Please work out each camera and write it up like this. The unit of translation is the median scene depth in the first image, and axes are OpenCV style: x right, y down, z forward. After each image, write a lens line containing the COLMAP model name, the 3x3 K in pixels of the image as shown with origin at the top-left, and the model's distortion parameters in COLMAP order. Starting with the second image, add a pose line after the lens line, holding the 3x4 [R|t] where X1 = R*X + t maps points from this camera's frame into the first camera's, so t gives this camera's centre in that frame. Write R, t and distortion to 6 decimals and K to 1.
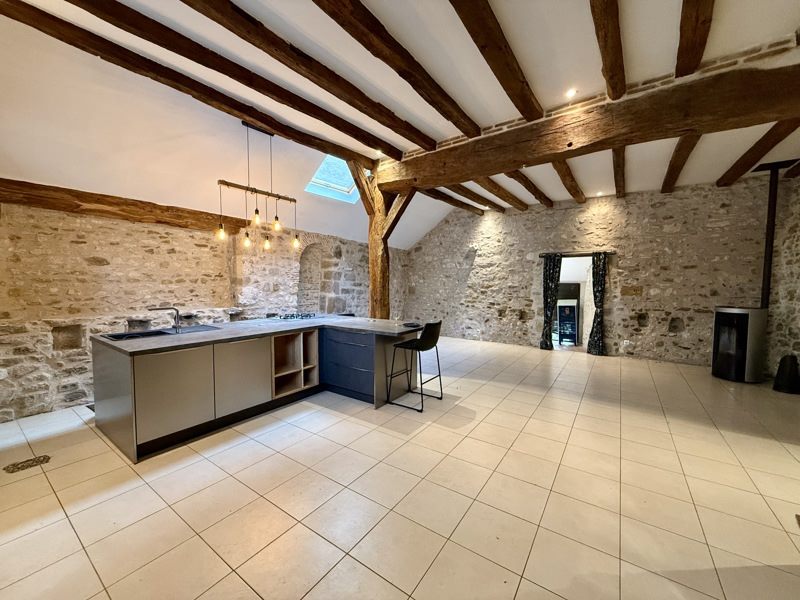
lens RADIAL K [[315.1, 0, 401.2], [0, 315.1, 300.3], [0, 0, 1]] dist [-0.000453, 0.000003]
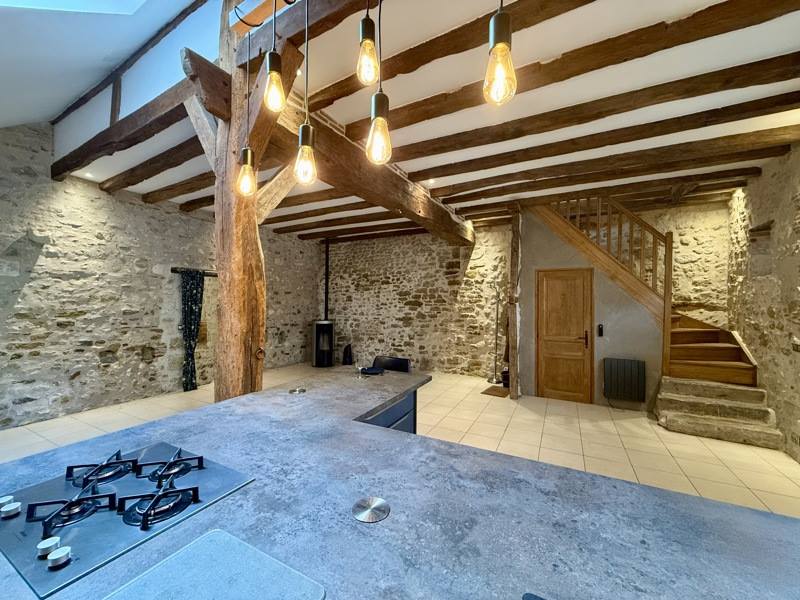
lens RADIAL K [[315.1, 0, 398.0], [0, 315.1, 301.2], [0, 0, 1]] dist [-0.000453, 0.000003]
pose [[-0.114678, -0.000480, 0.993403, -0.356279], [0.052165, 0.998617, 0.006505, -0.041054], [-0.992032, 0.052567, -0.114495, 0.522763]]
